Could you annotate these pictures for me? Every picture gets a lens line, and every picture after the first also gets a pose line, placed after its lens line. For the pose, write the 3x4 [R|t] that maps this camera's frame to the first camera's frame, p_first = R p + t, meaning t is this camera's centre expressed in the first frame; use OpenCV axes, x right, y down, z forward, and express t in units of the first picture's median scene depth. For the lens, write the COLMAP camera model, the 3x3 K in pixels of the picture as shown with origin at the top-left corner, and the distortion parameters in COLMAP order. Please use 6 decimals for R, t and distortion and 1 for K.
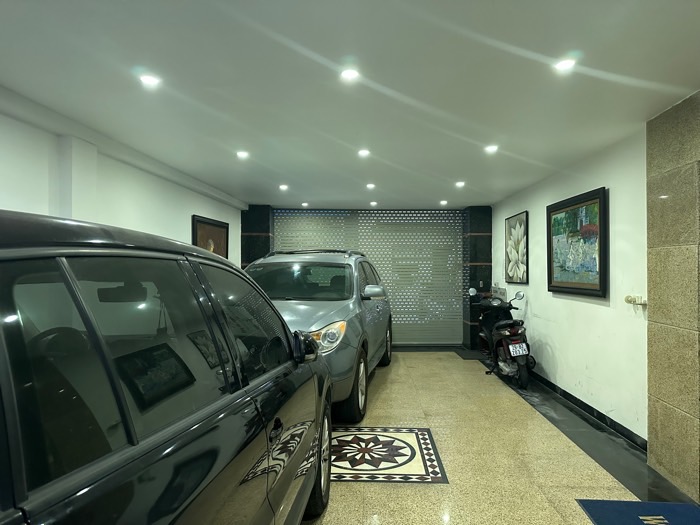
lens RADIAL K [[495.0, 0, 347.3], [0, 495.0, 263.1], [0, 0, 1]] dist [0.011516, -0.001188]
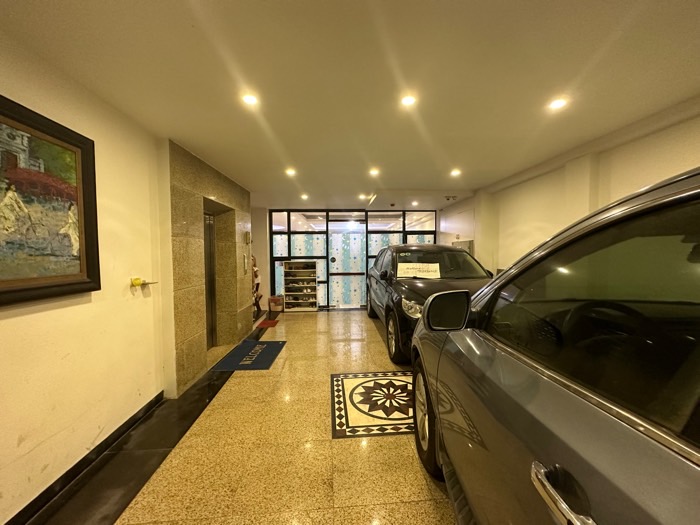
lens RADIAL K [[279.5, 0, 351.5], [0, 279.5, 263.4], [0, 0, 1]] dist [-0.001889, -0.000325]
pose [[-0.991022, 0.015844, -0.132755, 0.215556], [0.012440, 0.999573, 0.026431, 0.026213], [0.133117, 0.024542, -0.990796, 1.654471]]
